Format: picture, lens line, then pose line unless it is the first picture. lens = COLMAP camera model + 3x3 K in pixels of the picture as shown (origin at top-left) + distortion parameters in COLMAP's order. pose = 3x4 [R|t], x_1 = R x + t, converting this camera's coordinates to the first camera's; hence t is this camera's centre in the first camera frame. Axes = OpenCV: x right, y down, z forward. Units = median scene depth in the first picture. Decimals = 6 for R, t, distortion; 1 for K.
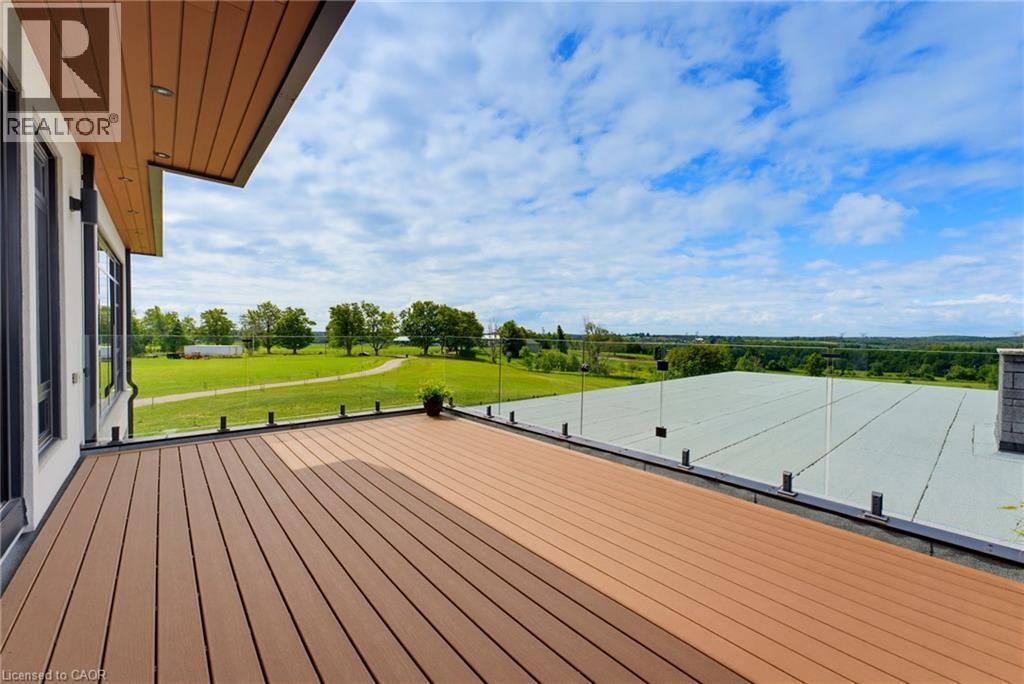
lens RADIAL K [[410.7, 0, 508.4], [0, 410.7, 341.1], [0, 0, 1]] dist [0.001332, 0.000098]
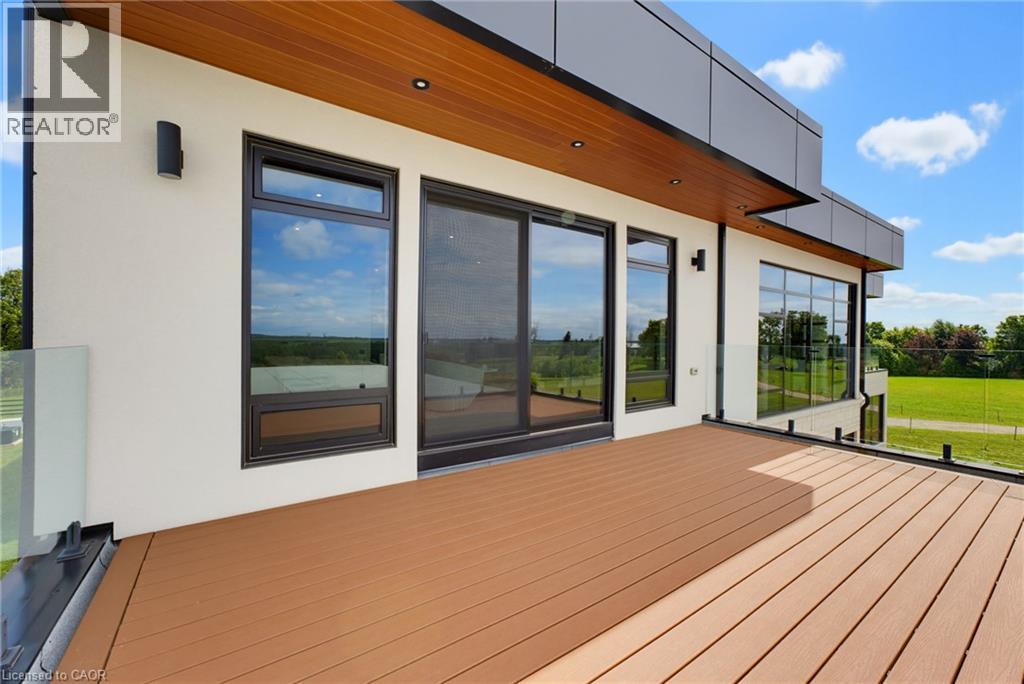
lens RADIAL K [[410.7, 0, 508.4], [0, 410.7, 341.1], [0, 0, 1]] dist [0.001332, 0.000098]
pose [[-0.086338, -0.004168, -0.996257, 0.553547], [-0.030382, 0.999537, -0.001549, -0.003501], [0.995803, 0.030134, -0.086425, 0.415460]]
